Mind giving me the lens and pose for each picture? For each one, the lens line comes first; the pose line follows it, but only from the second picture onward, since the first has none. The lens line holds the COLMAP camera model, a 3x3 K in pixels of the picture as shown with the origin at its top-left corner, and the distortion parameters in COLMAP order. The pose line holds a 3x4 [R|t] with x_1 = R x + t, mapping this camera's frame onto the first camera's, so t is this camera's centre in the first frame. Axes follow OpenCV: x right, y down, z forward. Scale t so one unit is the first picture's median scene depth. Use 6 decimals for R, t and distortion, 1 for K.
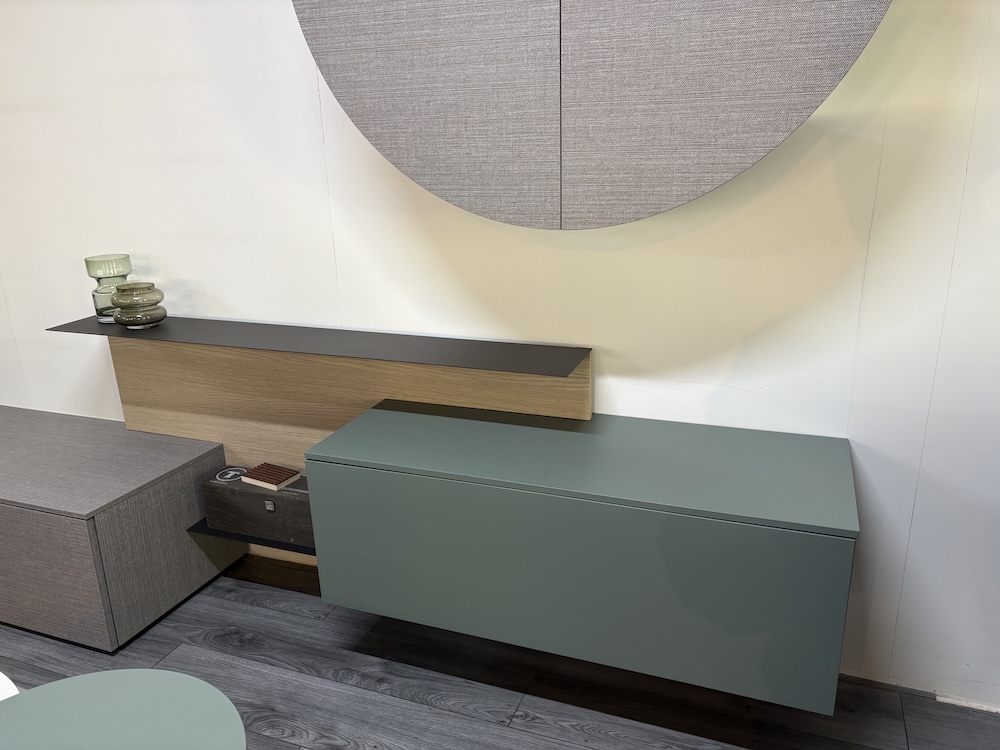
lens RADIAL K [[763.3, 0, 500.1], [0, 763.3, 393.8], [0, 0, 1]] dist [0.058894, -0.069854]
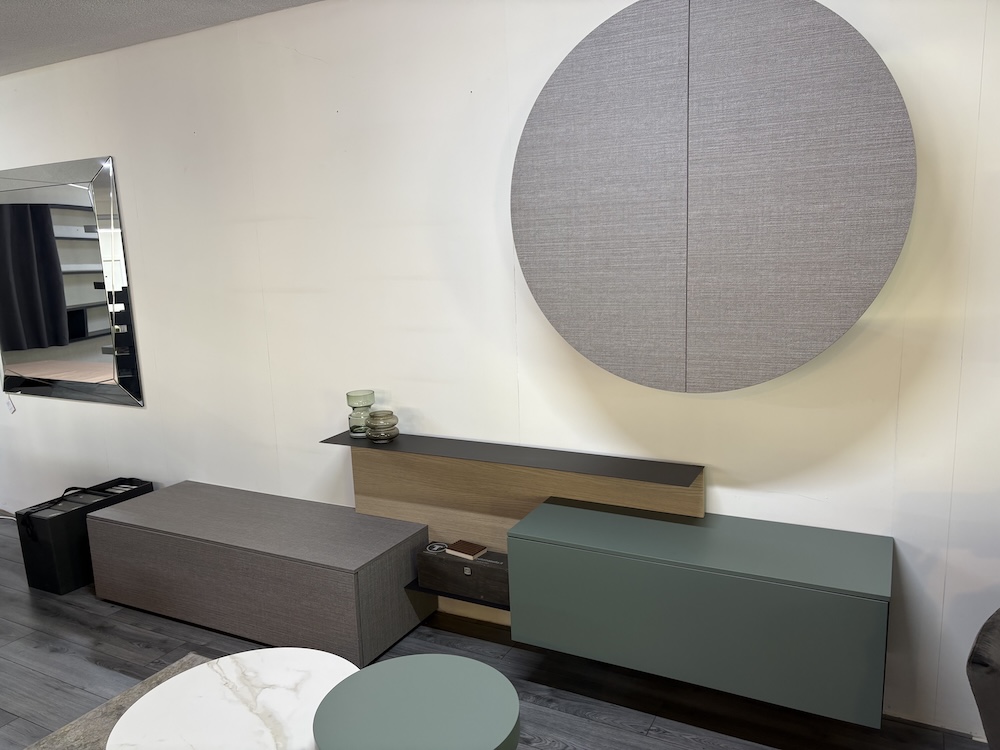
lens RADIAL K [[763.3, 0, 493.2], [0, 763.3, 387.7], [0, 0, 1]] dist [0.058894, -0.069854]
pose [[0.991864, 0.012437, -0.126696, -0.085507], [-0.028711, 0.991430, -0.127445, -0.010126], [0.124026, 0.130045, 0.983720, -0.448602]]
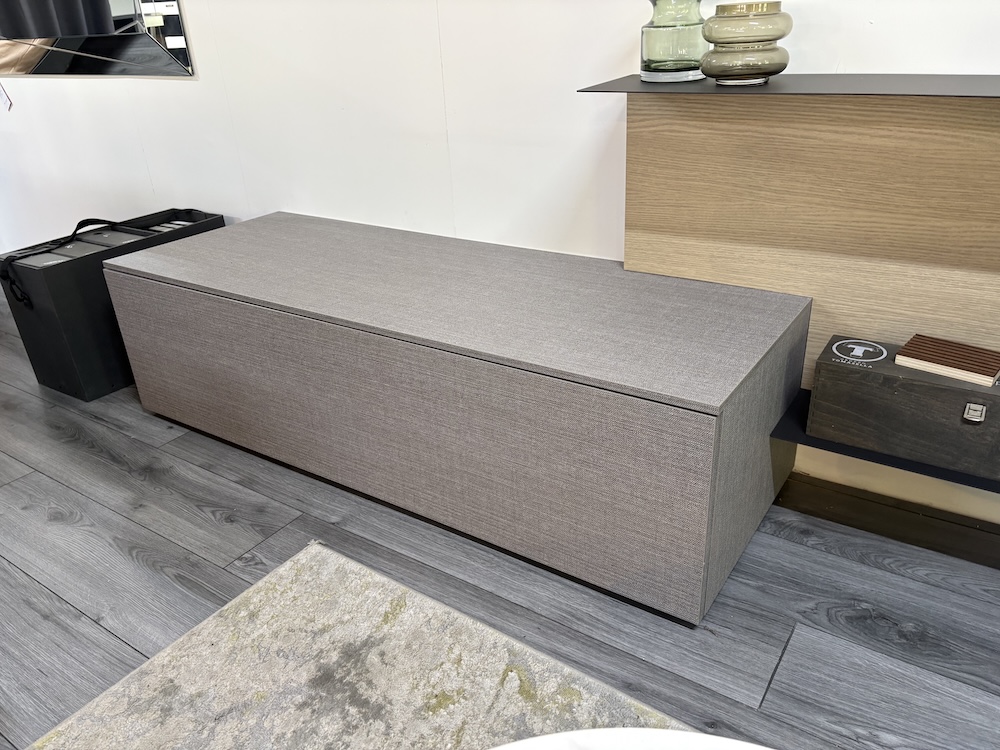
lens RADIAL K [[763.3, 0, 501.8], [0, 763.3, 389.4], [0, 0, 1]] dist [0.058894, -0.069854]
pose [[0.973351, 0.082307, -0.214042, -0.552336], [-0.048551, 0.986175, 0.158436, 0.061142], [0.224123, -0.143822, 0.963890, 0.413130]]
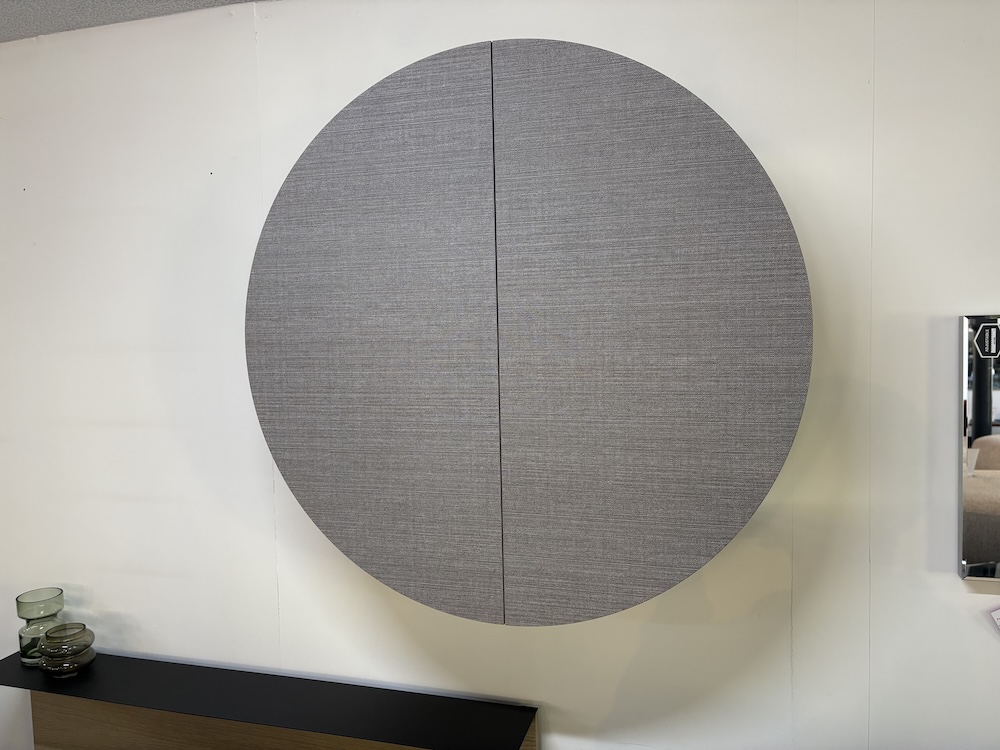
lens RADIAL K [[763.3, 0, 503.7], [0, 763.3, 382.4], [0, 0, 1]] dist [0.058894, -0.069854]
pose [[0.996663, 0.001674, 0.081611, -0.005121], [0.018852, 0.968039, -0.250089, -0.205813], [-0.079422, 0.250793, 0.964777, -0.063837]]
